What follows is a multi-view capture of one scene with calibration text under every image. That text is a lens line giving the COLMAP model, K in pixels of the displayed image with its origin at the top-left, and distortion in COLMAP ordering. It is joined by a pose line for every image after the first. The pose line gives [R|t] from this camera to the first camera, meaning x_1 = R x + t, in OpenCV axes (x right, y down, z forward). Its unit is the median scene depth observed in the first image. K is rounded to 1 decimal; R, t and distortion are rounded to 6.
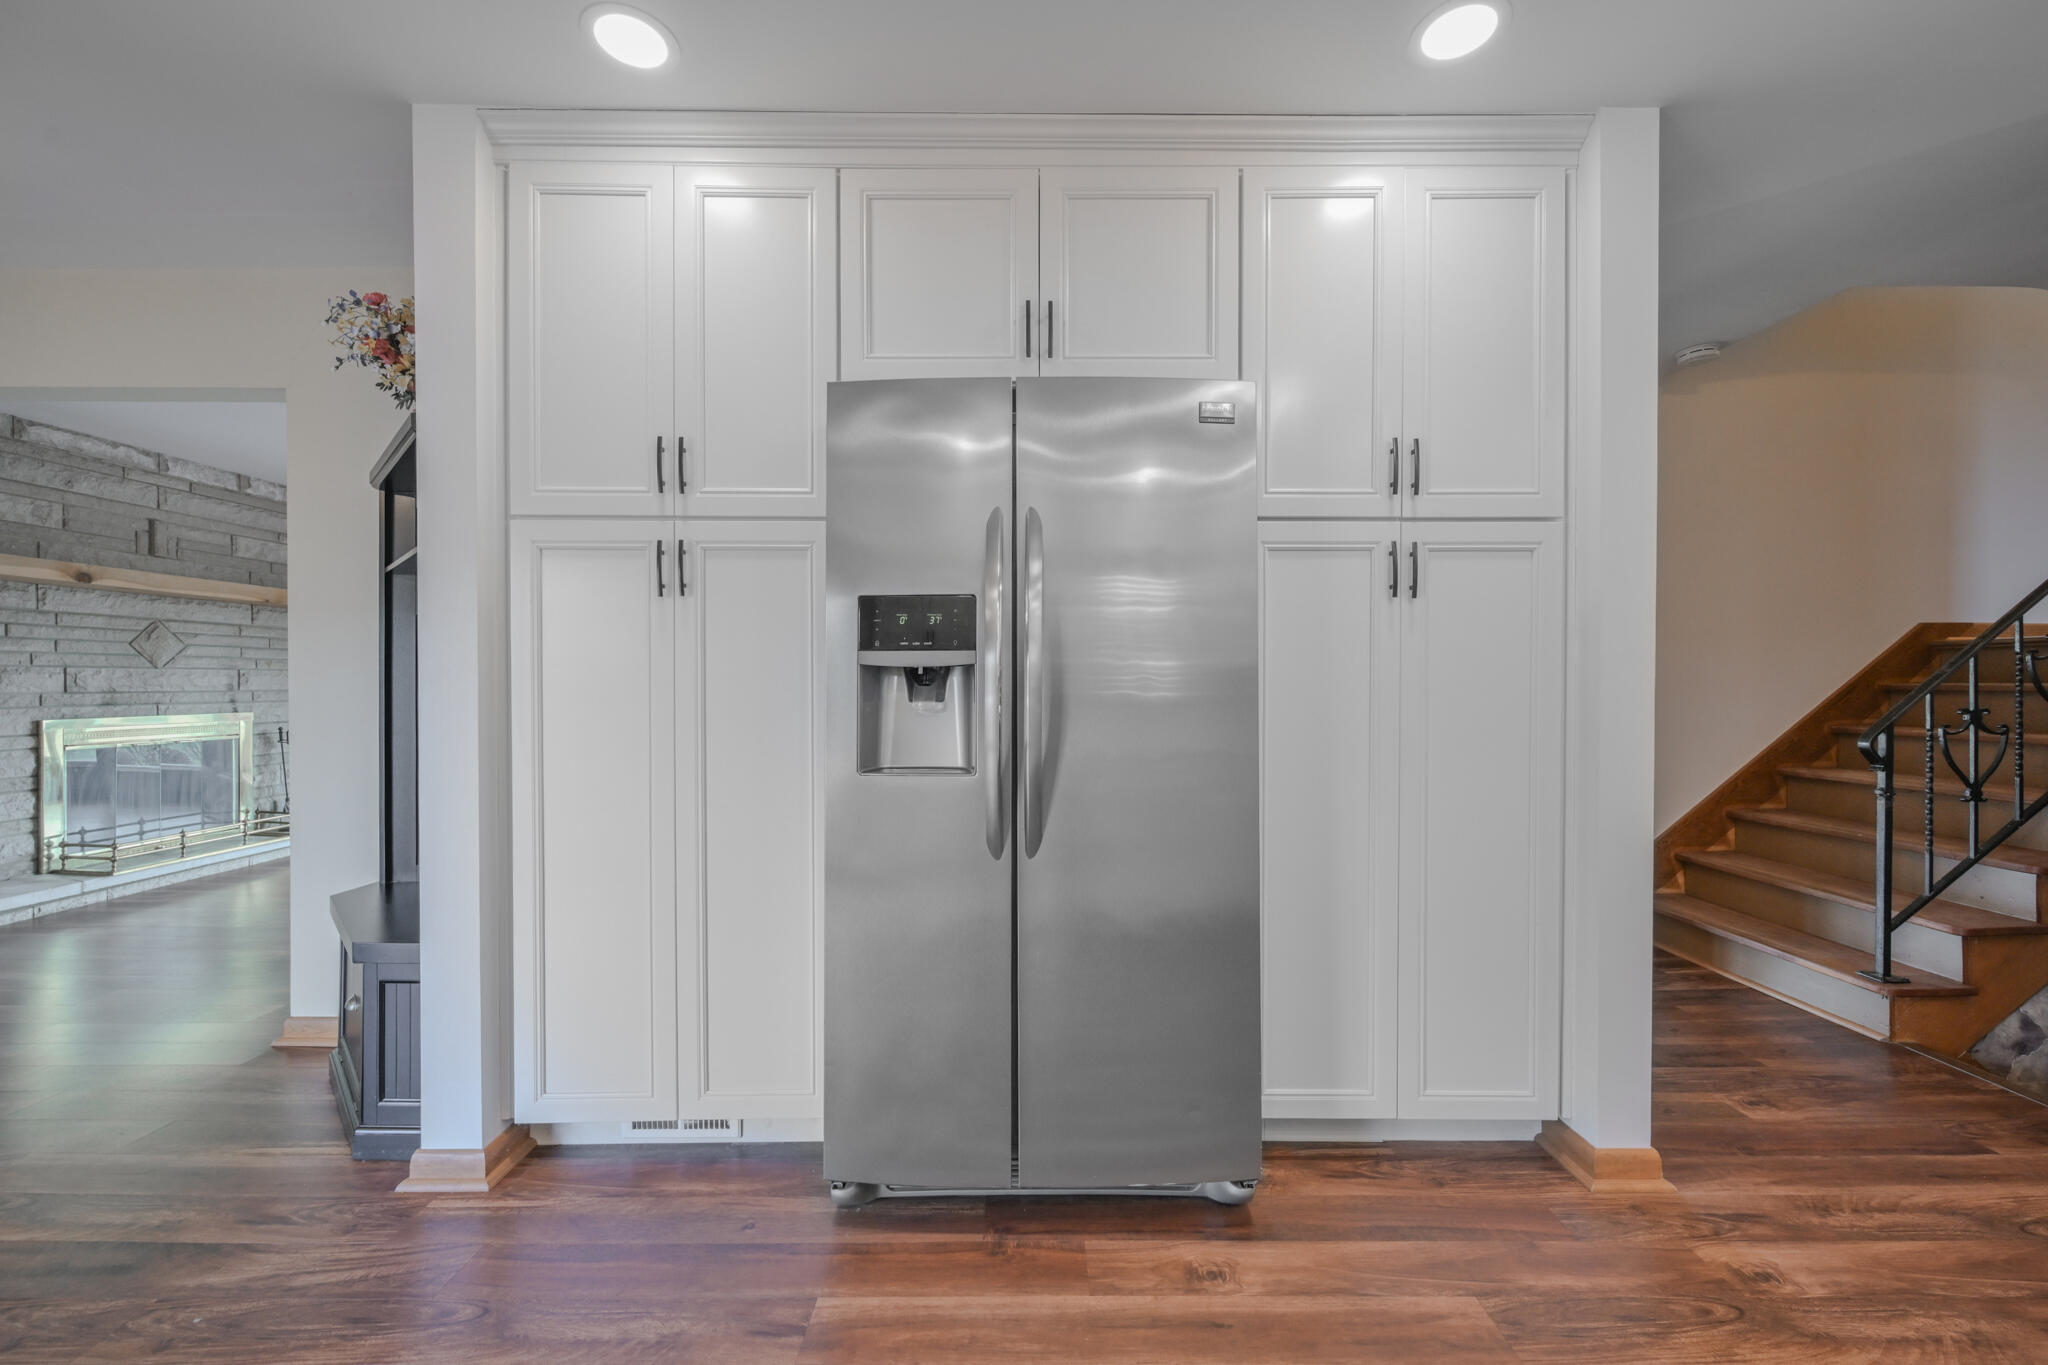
lens RADIAL K [[797.7, 0, 1023.3], [0, 797.7, 689.9], [0, 0, 1]] dist [-0.001102, 0.000352]
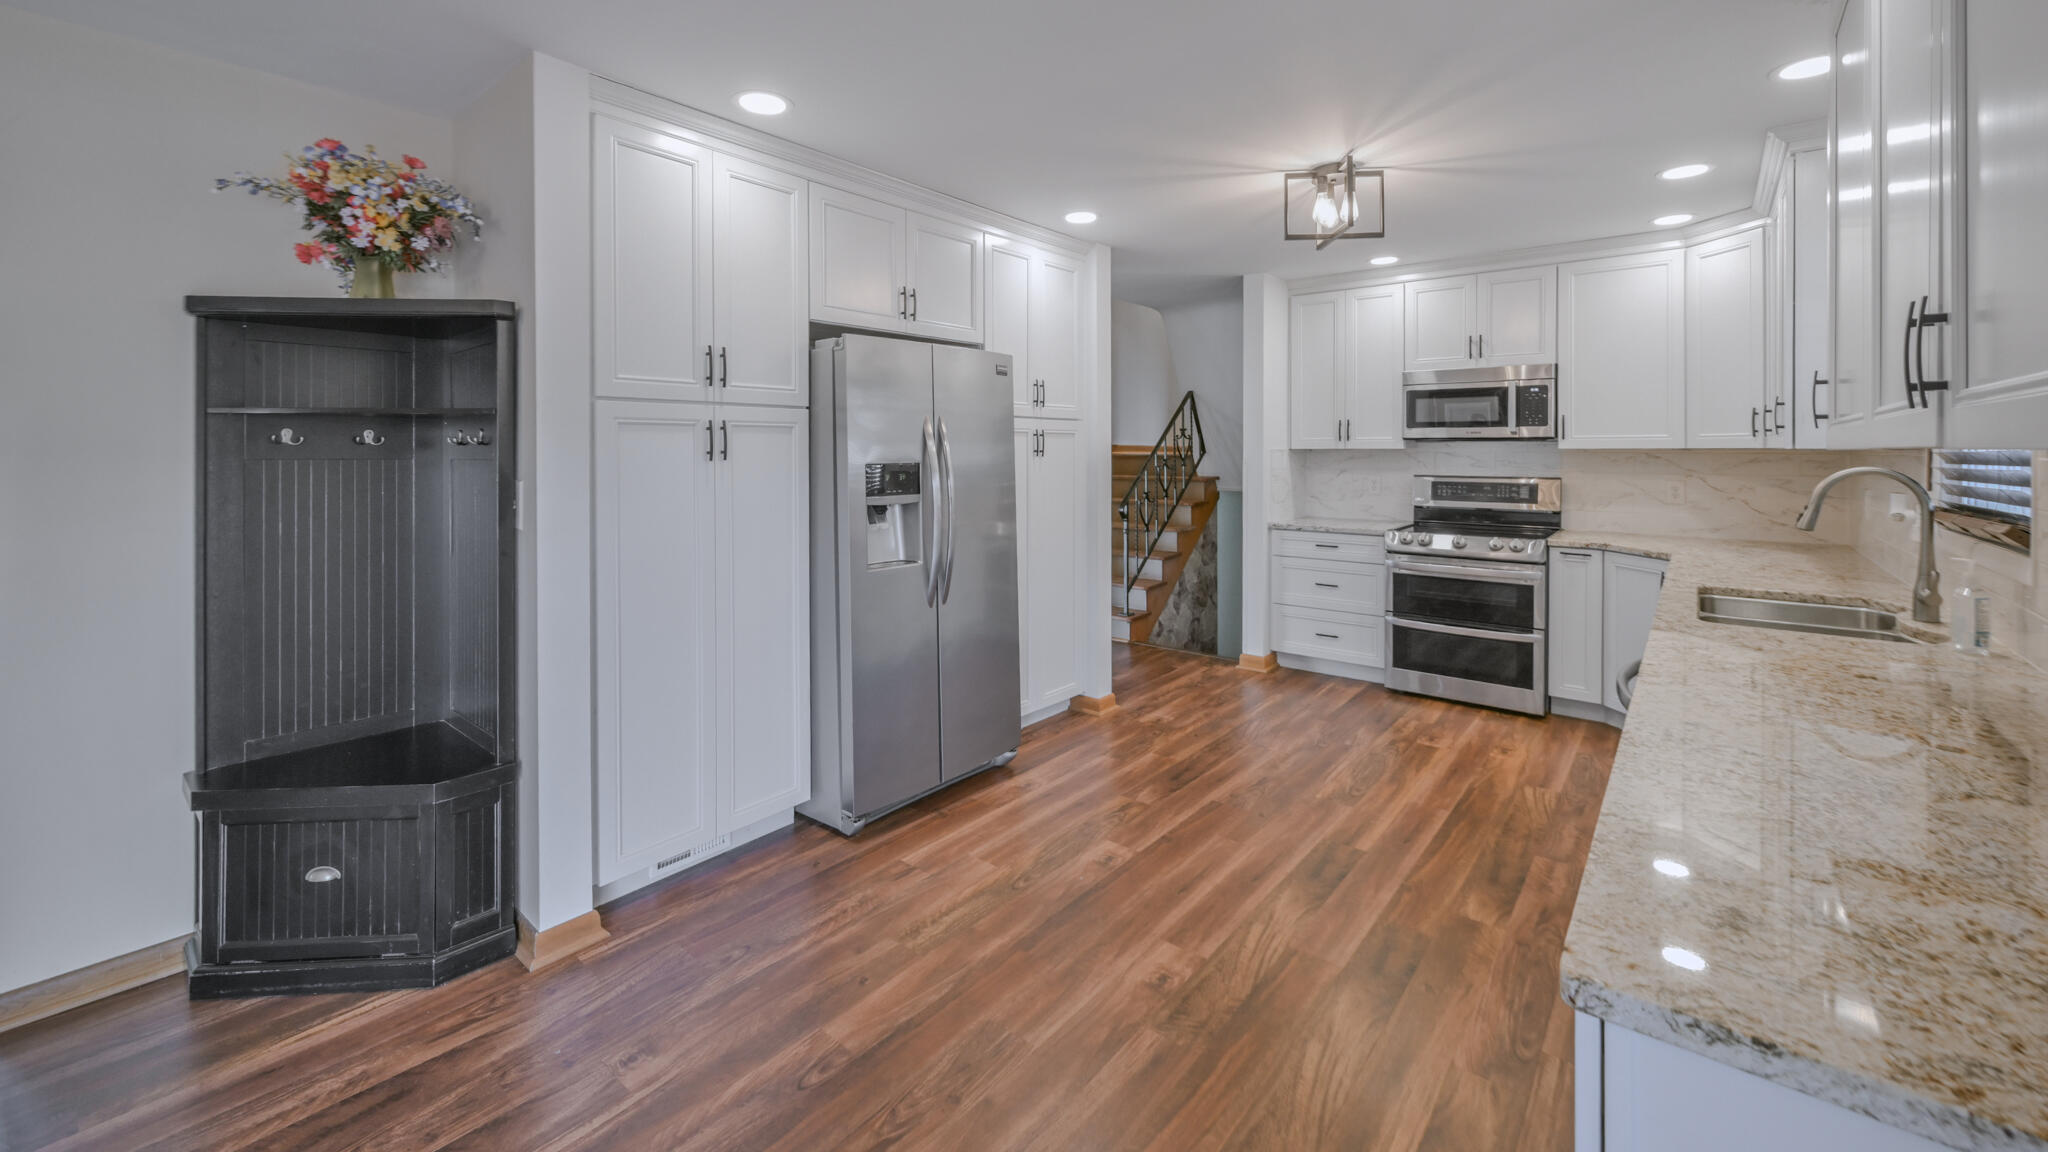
lens RADIAL K [[823.1, 0, 1001.7], [0, 823.1, 458.8], [0, 0, 1]] dist [0.000113, 0.000126]
pose [[0.649383, -0.011784, 0.760370, -1.194196], [0.010013, 0.999926, 0.006945, -0.123533], [-0.760396, 0.003104, 0.649453, -0.306141]]
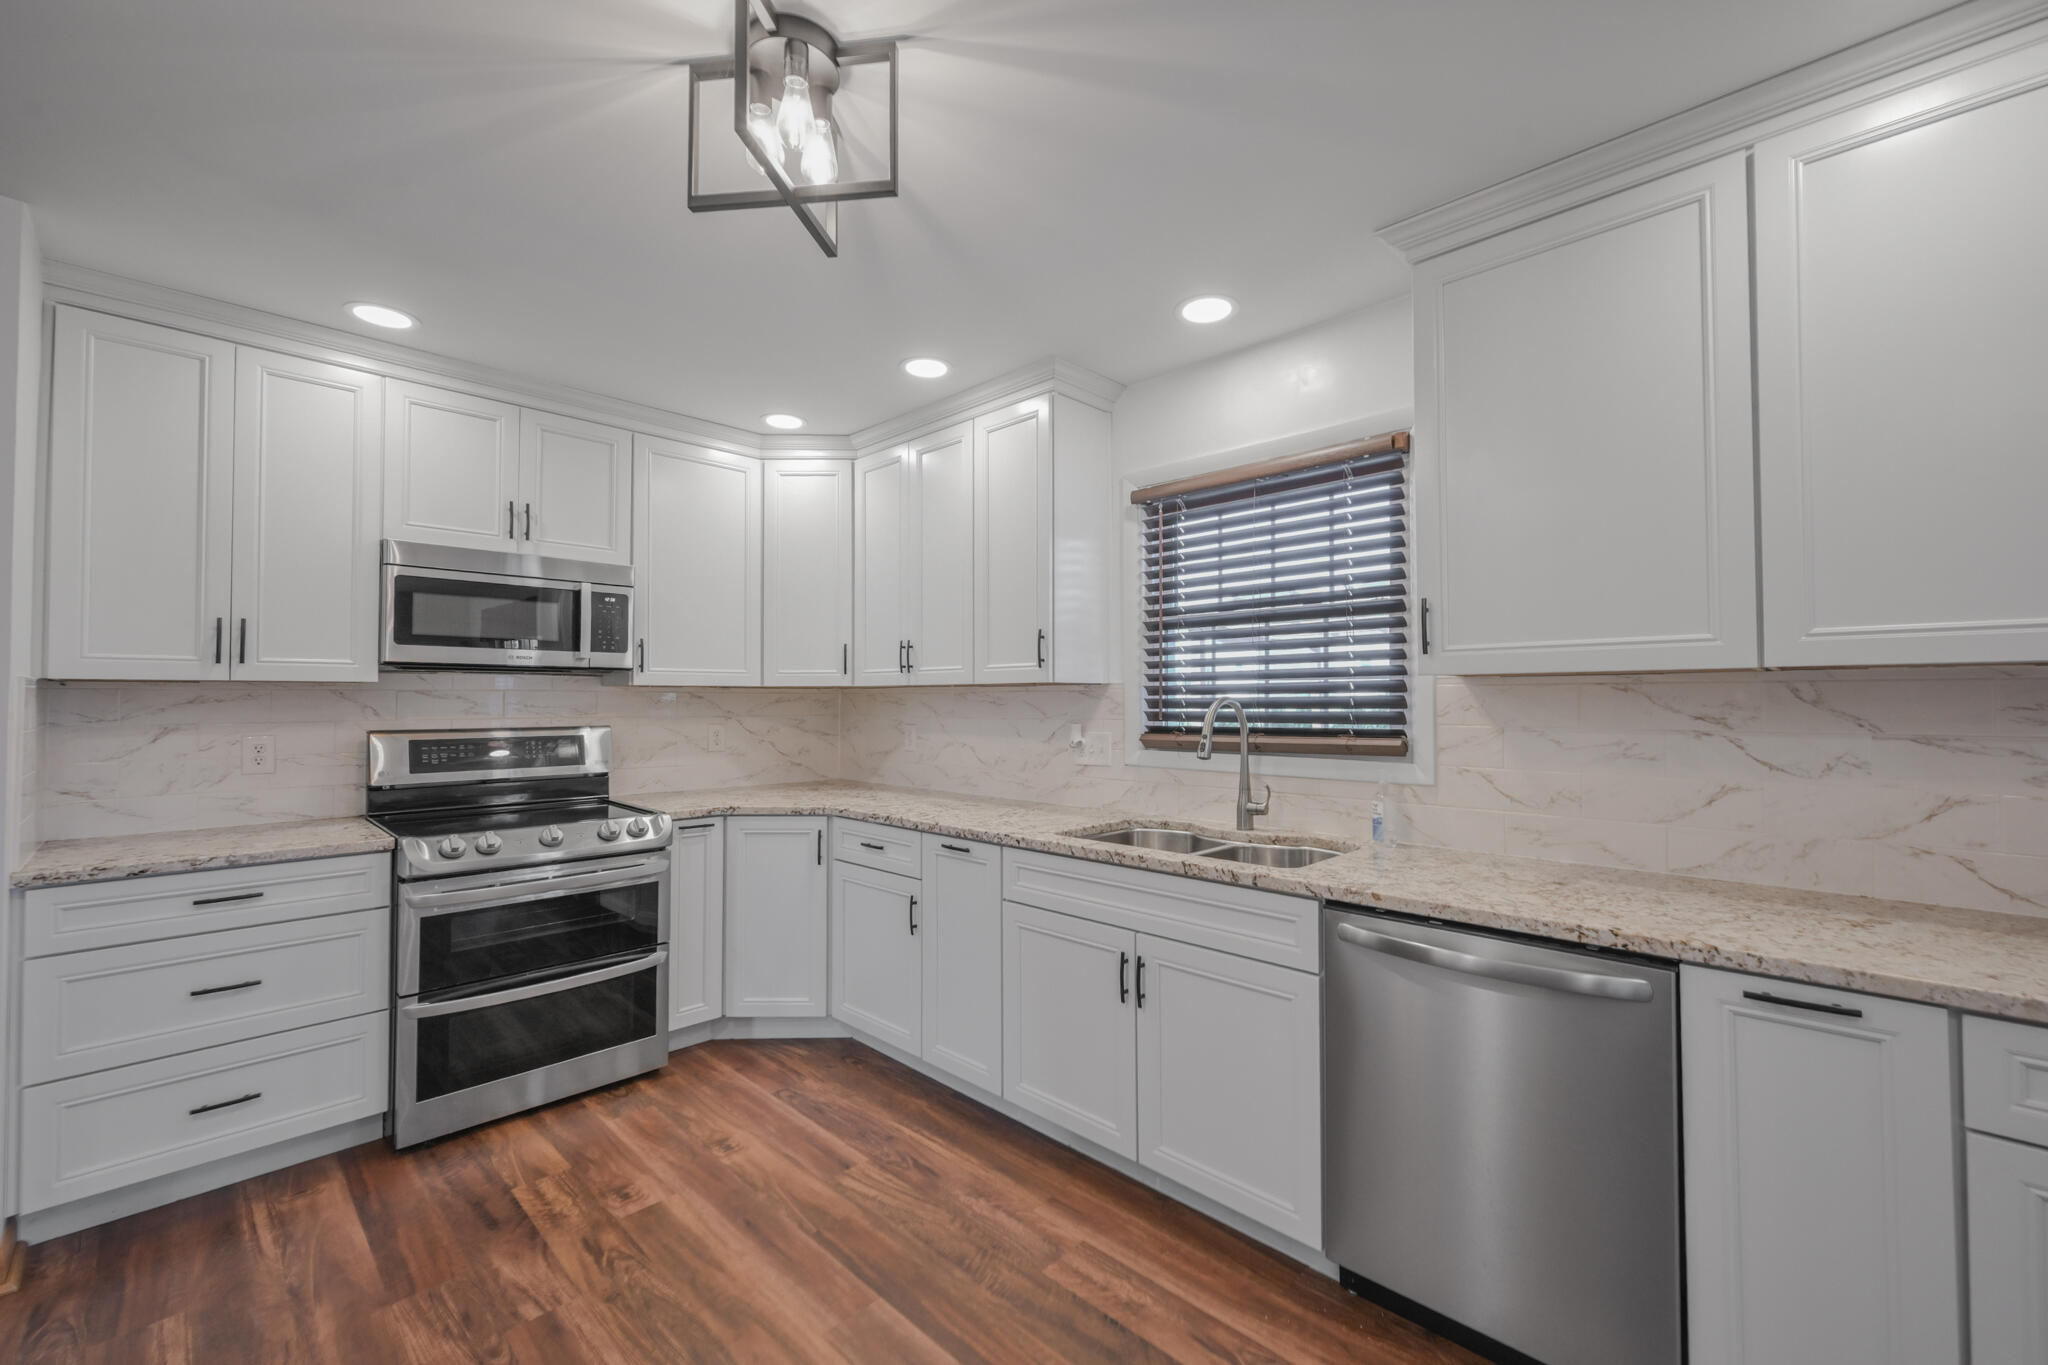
lens RADIAL K [[827.4, 0, 1027.0], [0, 827.4, 681.7], [0, 0, 1]] dist [-0.001395, 0.000399]
pose [[-0.719832, 0.015508, 0.693975, -0.152988], [0.007903, 0.999869, -0.014147, -0.096270], [-0.694103, -0.004699, -0.719860, 0.670486]]
